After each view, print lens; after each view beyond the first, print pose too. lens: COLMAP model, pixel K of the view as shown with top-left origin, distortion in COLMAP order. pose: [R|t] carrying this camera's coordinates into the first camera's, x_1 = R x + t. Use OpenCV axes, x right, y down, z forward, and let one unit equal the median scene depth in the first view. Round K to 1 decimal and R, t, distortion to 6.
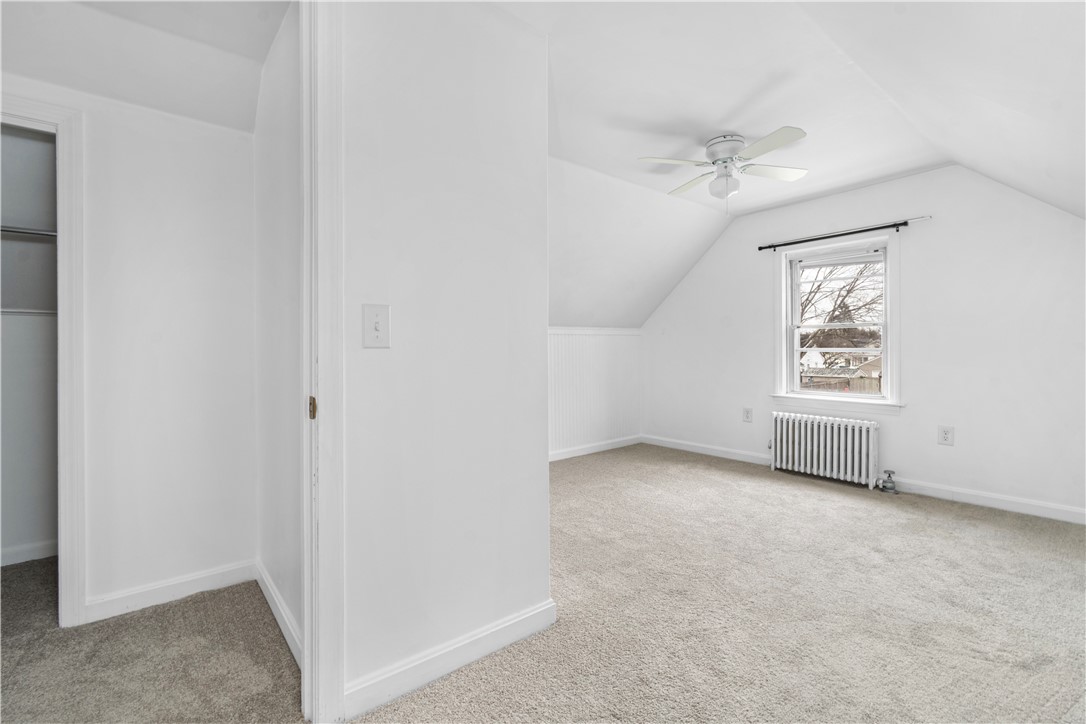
lens RADIAL K [[485.8, 0, 533.3], [0, 485.8, 358.4], [0, 0, 1]] dist [0.003776, -0.002154]
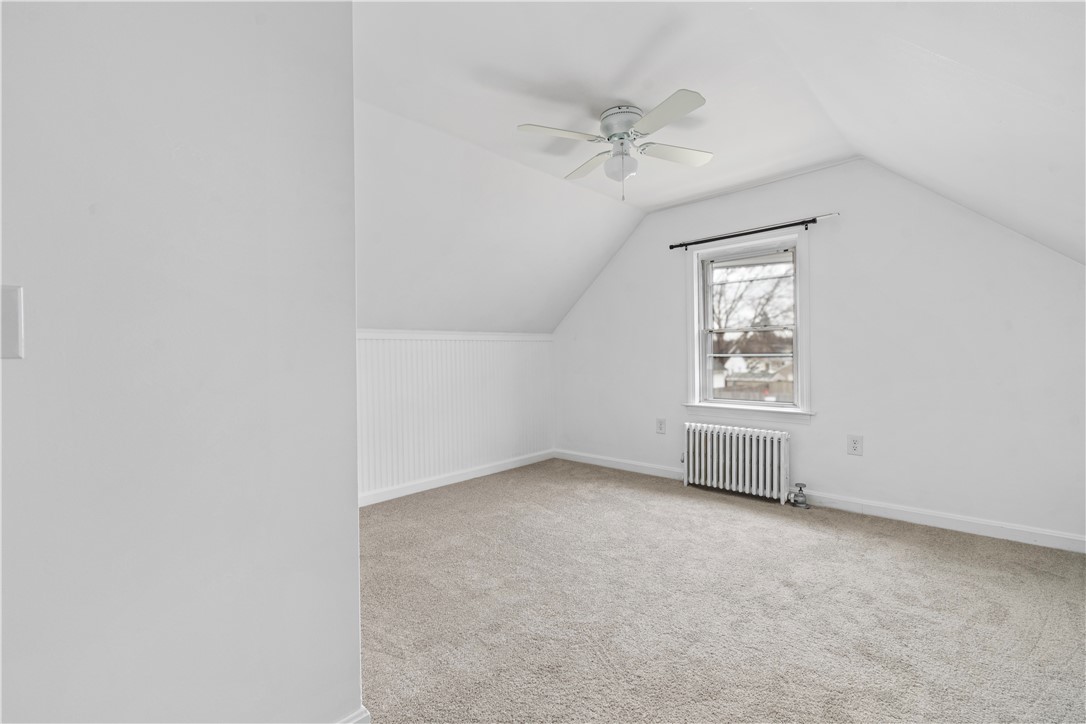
lens RADIAL K [[485.8, 0, 537.9], [0, 485.8, 366.9], [0, 0, 1]] dist [0.003776, -0.002154]
pose [[0.991160, -0.011237, 0.132195, 0.127735], [0.010939, 0.999936, 0.002981, -0.003018], [-0.132220, -0.001509, 0.991219, 0.163092]]
